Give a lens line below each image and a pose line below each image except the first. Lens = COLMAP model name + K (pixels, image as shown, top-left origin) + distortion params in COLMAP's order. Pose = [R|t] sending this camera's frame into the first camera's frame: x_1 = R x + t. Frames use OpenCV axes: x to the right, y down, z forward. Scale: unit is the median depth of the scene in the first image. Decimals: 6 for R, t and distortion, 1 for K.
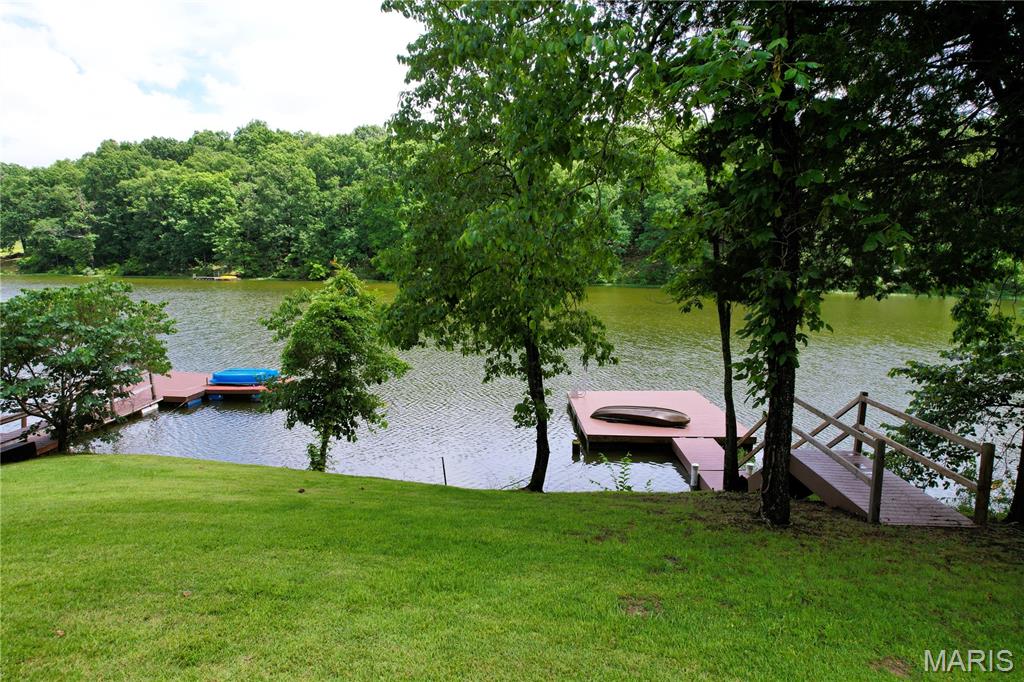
lens RADIAL K [[660.1, 0, 517.1], [0, 660.1, 336.7], [0, 0, 1]] dist [-0.075651, 0.068878]
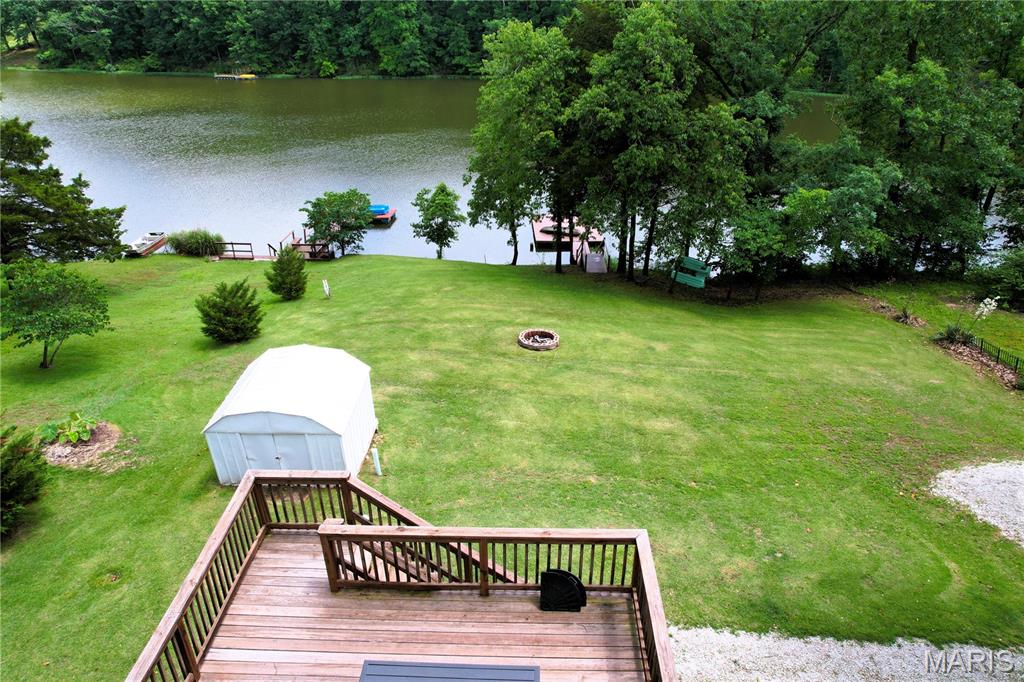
lens RADIAL K [[660.1, 0, 518.1], [0, 660.1, 339.6], [0, 0, 1]] dist [-0.075651, 0.068878]
pose [[0.999805, -0.014801, 0.013068, -0.000081], [0.009269, 0.936240, 0.351240, -0.051781], [-0.017434, -0.351050, 0.936194, -0.200756]]
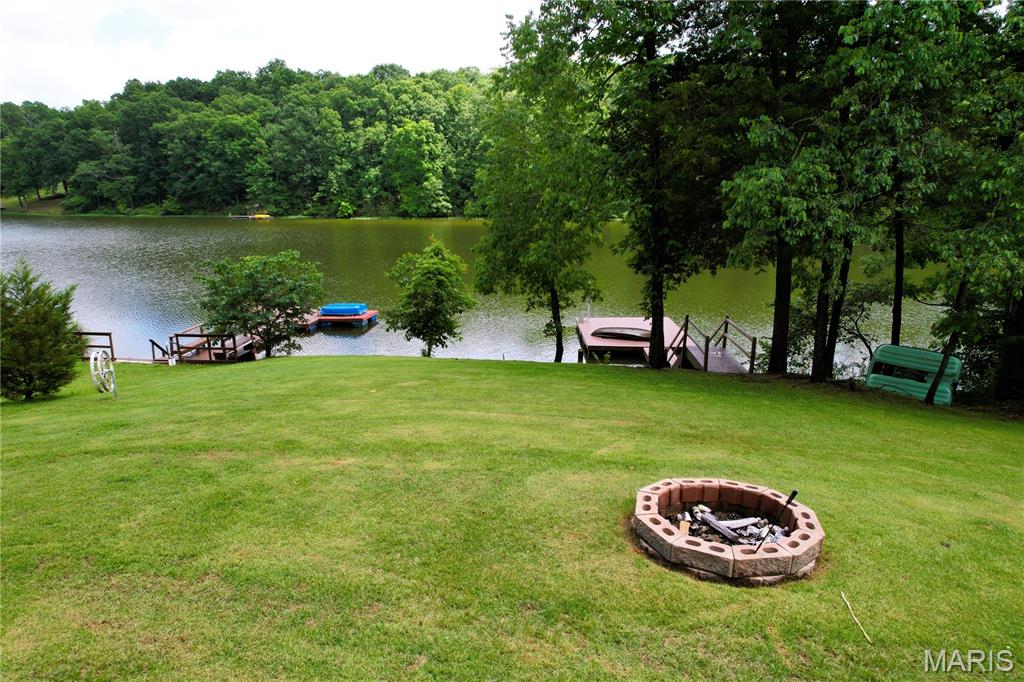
lens RADIAL K [[660.1, 0, 517.4], [0, 660.1, 336.1], [0, 0, 1]] dist [-0.075651, 0.068878]
pose [[0.999772, -0.005713, -0.020570, -0.003699], [0.007862, 0.994342, 0.105931, -0.005207], [0.019848, -0.106069, 0.994161, -0.073561]]
